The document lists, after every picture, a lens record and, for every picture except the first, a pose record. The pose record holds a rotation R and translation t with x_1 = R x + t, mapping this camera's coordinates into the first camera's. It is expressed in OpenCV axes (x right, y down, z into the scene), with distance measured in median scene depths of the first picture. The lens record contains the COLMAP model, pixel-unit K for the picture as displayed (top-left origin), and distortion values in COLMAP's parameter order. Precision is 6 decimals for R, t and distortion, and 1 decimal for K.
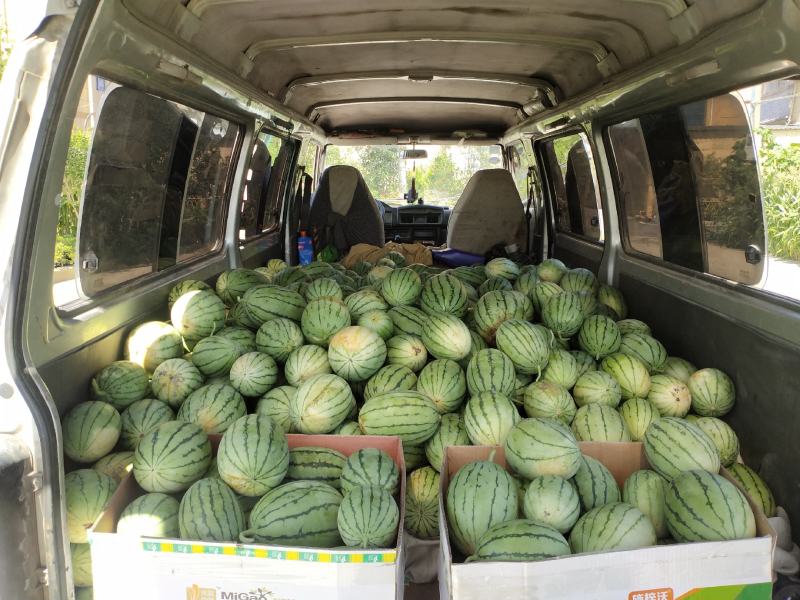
lens RADIAL K [[629.3, 0, 398.4], [0, 629.3, 259.7], [0, 0, 1]] dist [0.061243, -0.101081]
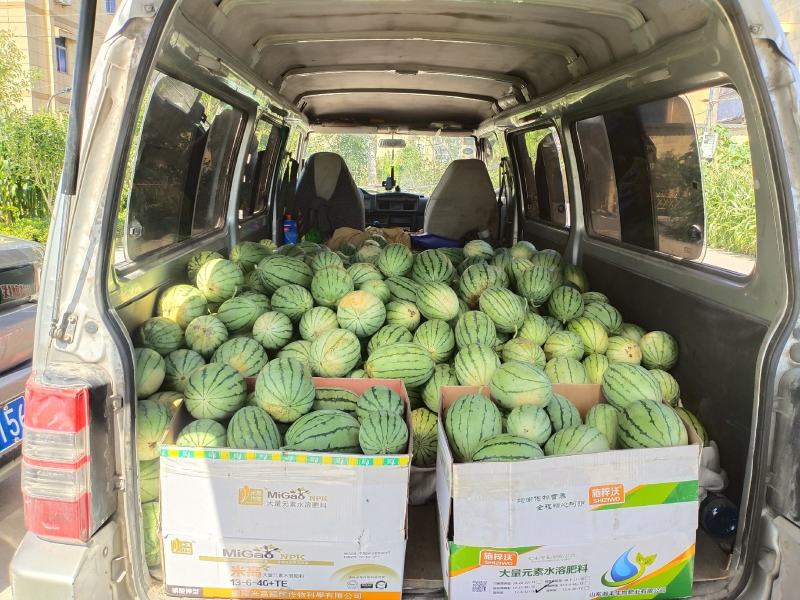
lens RADIAL K [[637.3, 0, 404.1], [0, 637.3, 269.4], [0, 0, 1]] dist [0.066376, -0.109100]
pose [[0.997674, 0.009754, 0.067465, -0.064636], [-0.011571, 0.999580, 0.026585, 0.033433], [-0.067177, -0.027304, 0.997367, -0.163645]]
